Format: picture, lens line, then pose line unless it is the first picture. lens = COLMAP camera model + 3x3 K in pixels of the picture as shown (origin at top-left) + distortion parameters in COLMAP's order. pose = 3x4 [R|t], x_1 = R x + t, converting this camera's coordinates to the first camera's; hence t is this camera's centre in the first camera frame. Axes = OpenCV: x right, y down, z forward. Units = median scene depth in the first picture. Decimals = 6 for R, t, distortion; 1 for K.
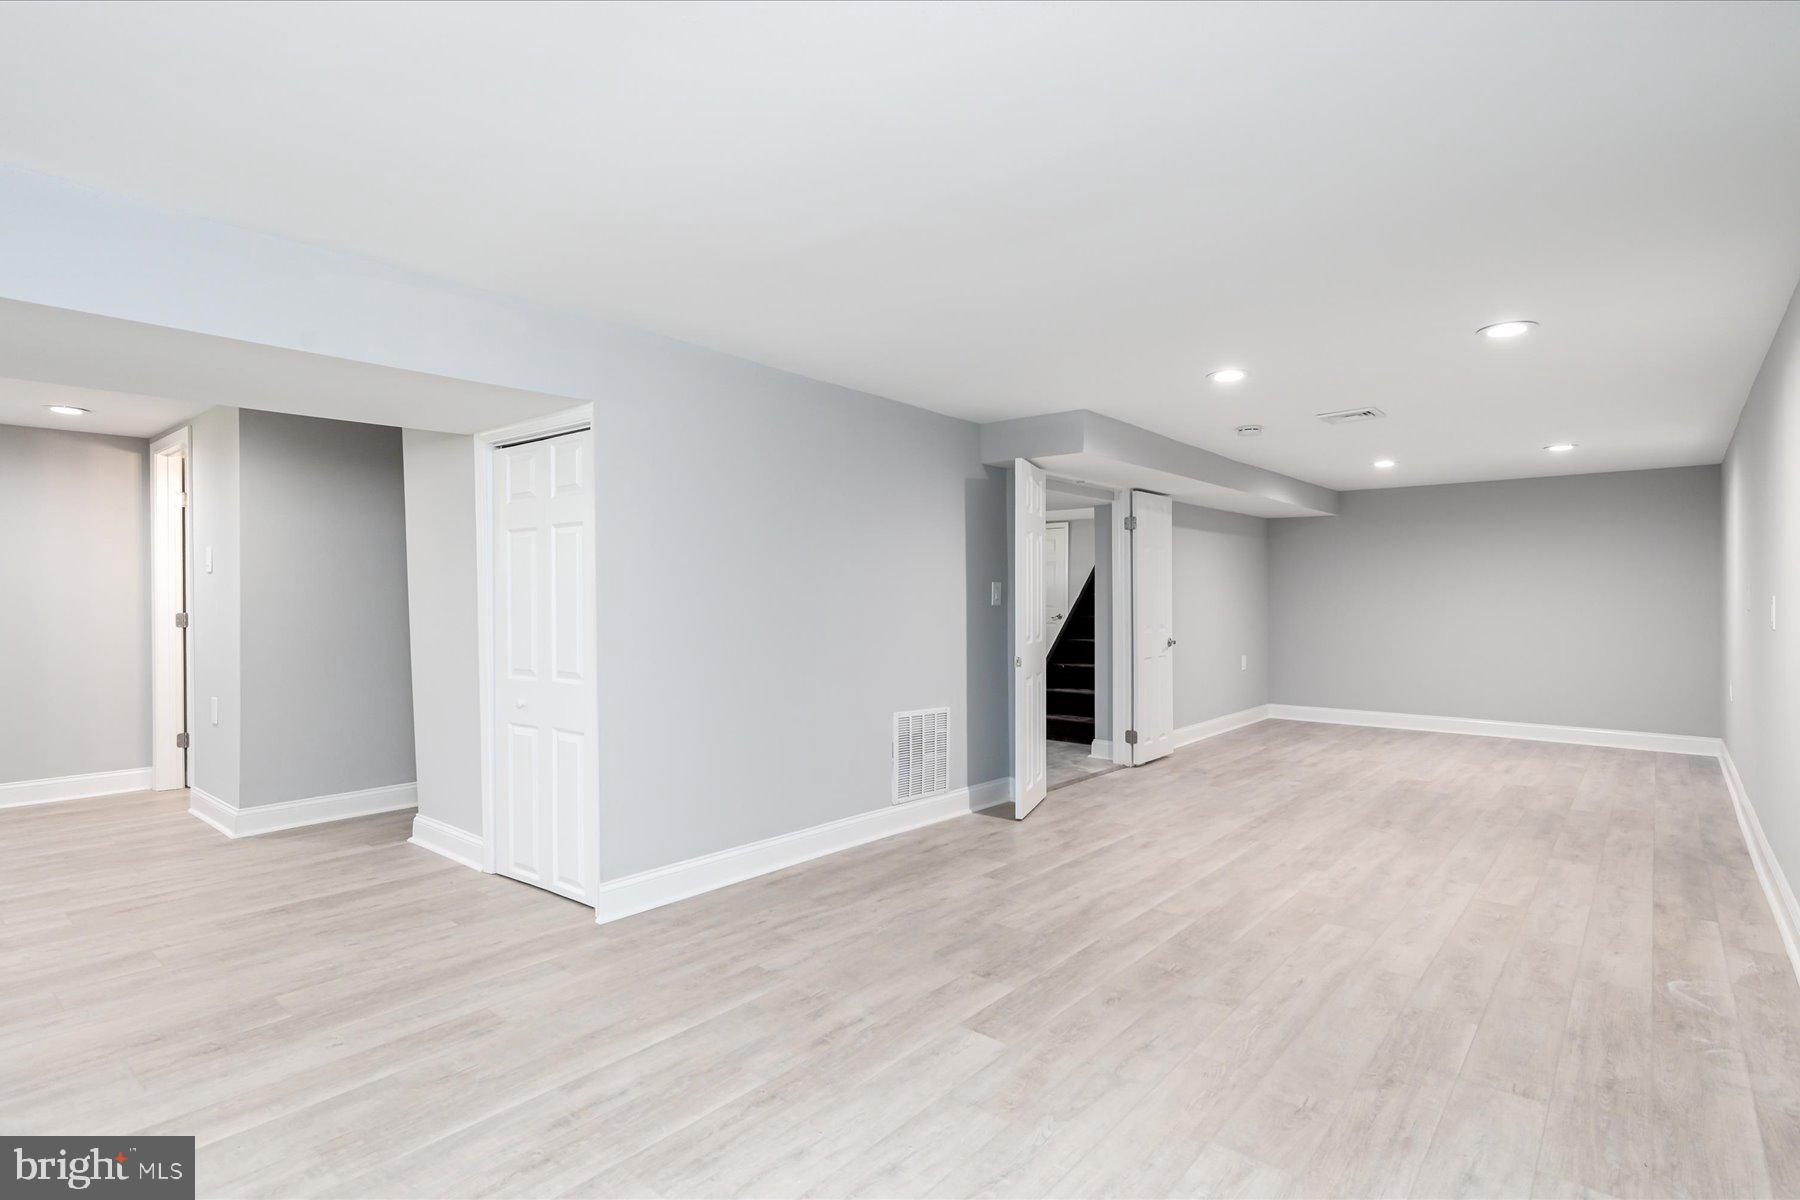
lens RADIAL K [[833.7, 0, 900.0], [0, 833.7, 600.0], [0, 0, 1]] dist [0.023708, 0.000135]
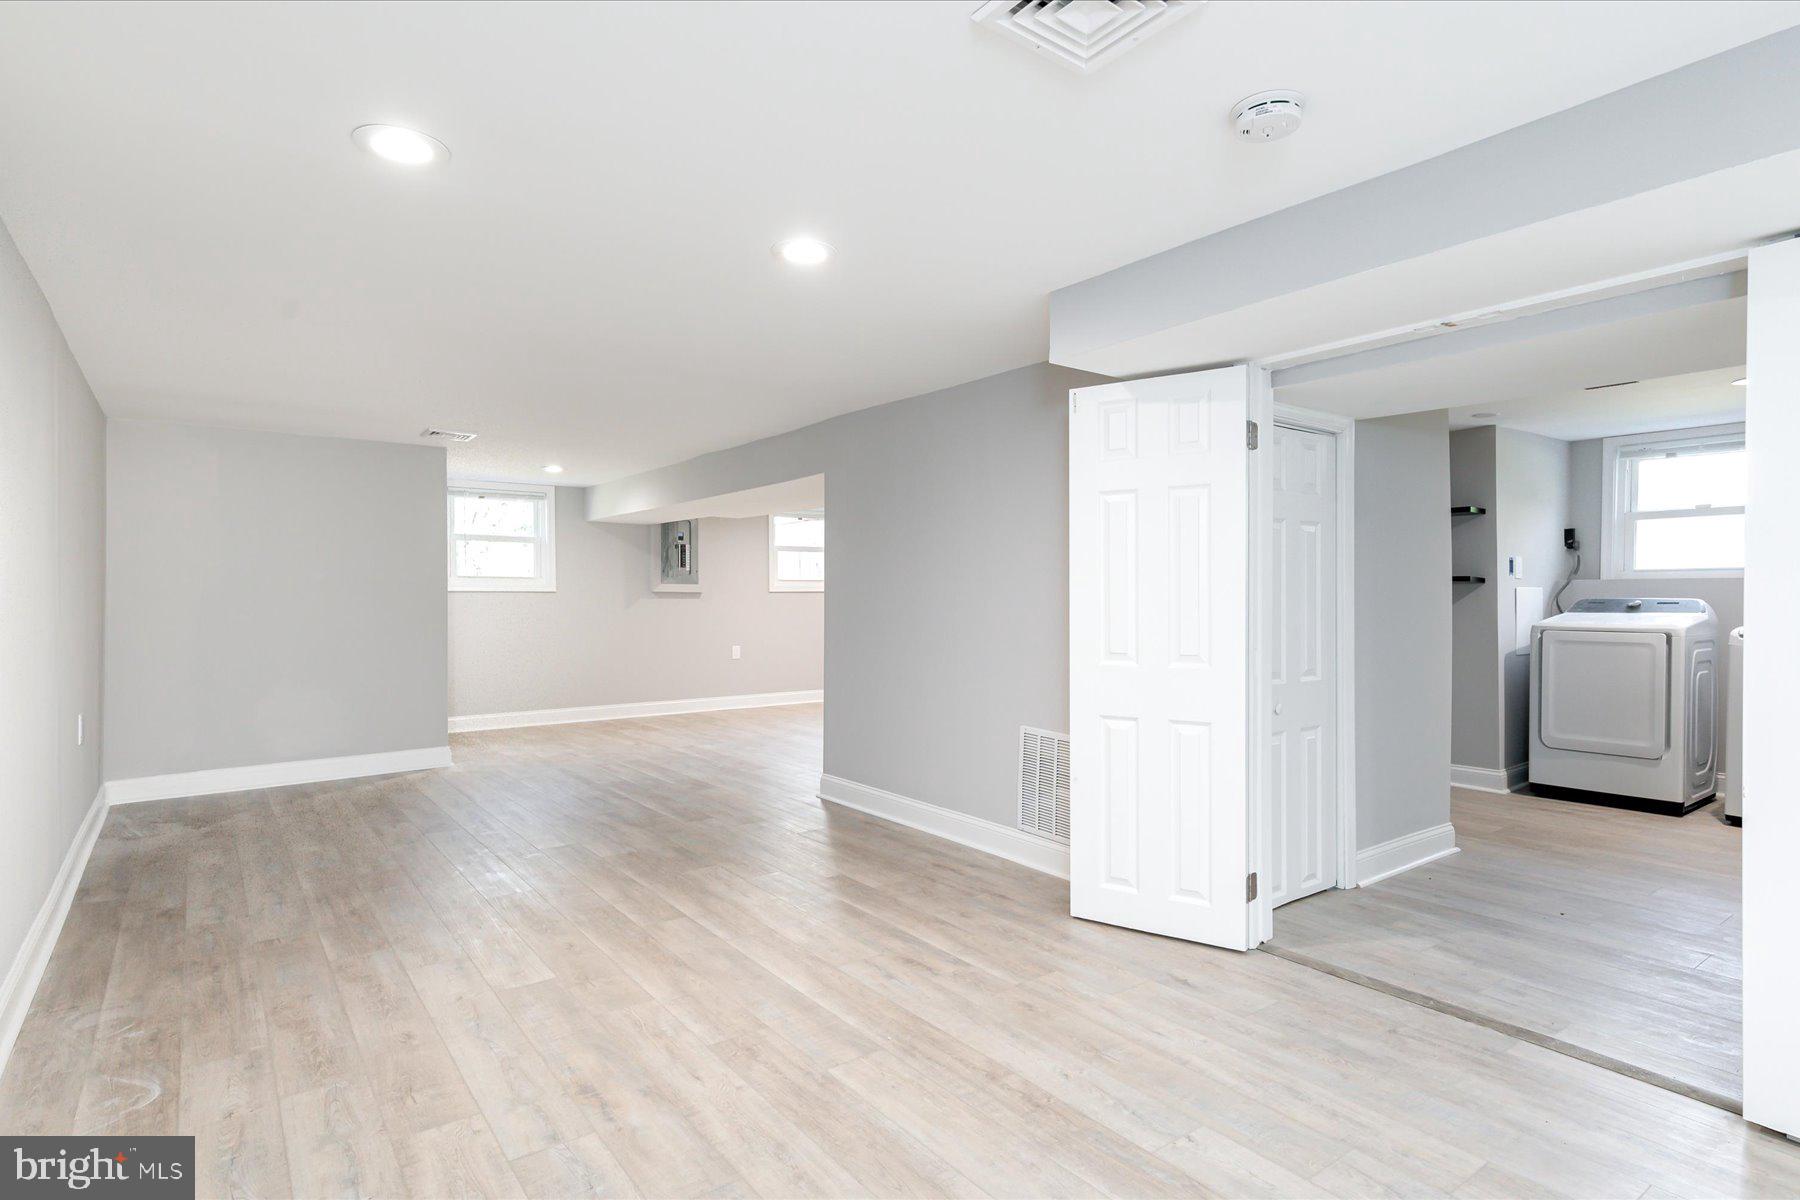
lens RADIAL K [[833.7, 0, 900.0], [0, 833.7, 600.0], [0, 0, 1]] dist [0.023708, 0.000135]
pose [[-0.146521, 0.000704, -0.989207, 1.186244], [0.000844, 0.999999, 0.000586, 0.002565], [0.989207, -0.000749, -0.146522, 1.345086]]
